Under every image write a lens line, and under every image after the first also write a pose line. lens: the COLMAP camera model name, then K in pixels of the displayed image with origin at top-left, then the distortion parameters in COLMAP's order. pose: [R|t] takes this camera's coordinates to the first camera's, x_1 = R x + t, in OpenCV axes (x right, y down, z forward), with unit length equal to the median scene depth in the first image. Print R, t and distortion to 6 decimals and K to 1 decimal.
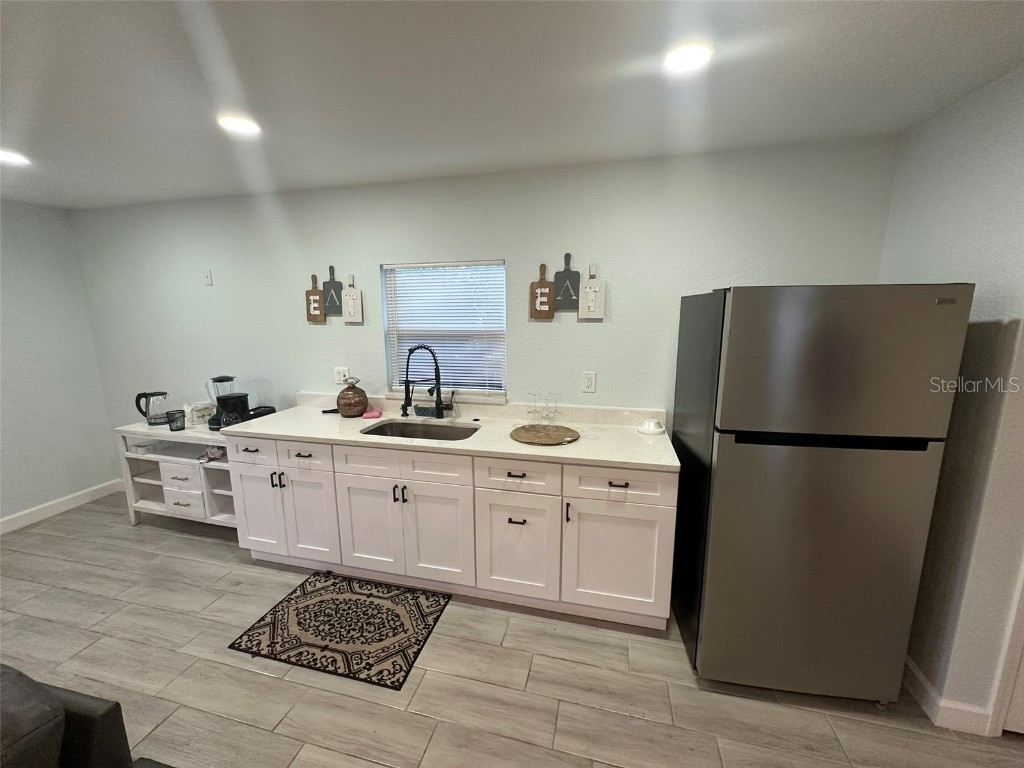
lens RADIAL K [[409.9, 0, 510.8], [0, 409.9, 384.3], [0, 0, 1]] dist [-0.002162, 0.000826]
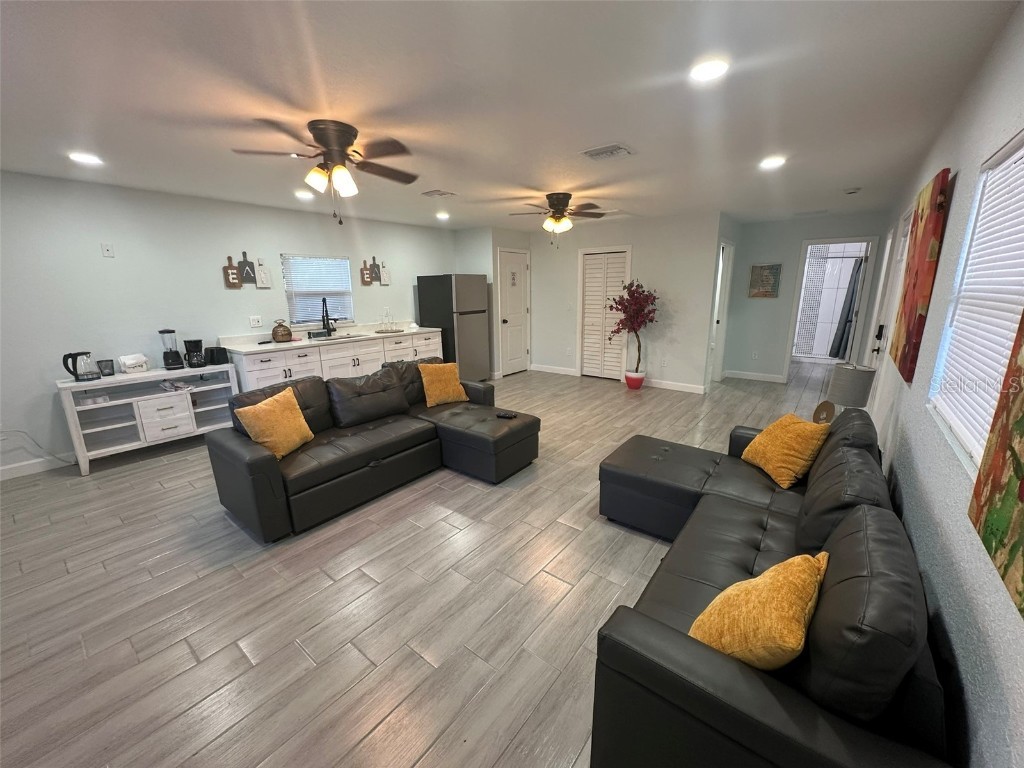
lens RADIAL K [[409.9, 0, 513.3], [0, 409.9, 381.0], [0, 0, 1]] dist [-0.002162, 0.000826]
pose [[0.409905, -0.204637, 0.888877, -1.654203], [0.172000, 0.974367, 0.145000, 0.162692], [-0.895764, 0.093450, 0.434595, -0.631042]]
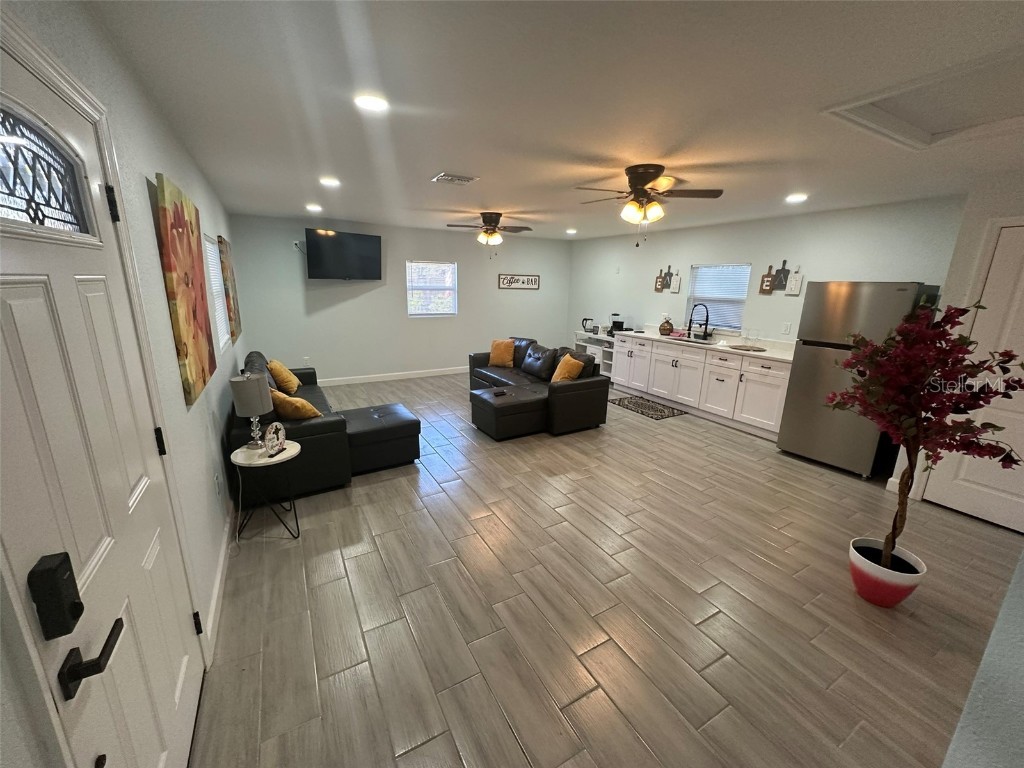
lens RADIAL K [[409.9, 0, 516.7], [0, 409.9, 382.6], [0, 0, 1]] dist [-0.002162, 0.000826]
pose [[0.698615, 0.191196, -0.689479, 0.654338], [-0.155743, 0.981165, 0.114276, 0.211575], [0.698342, 0.027546, 0.715234, -1.177307]]
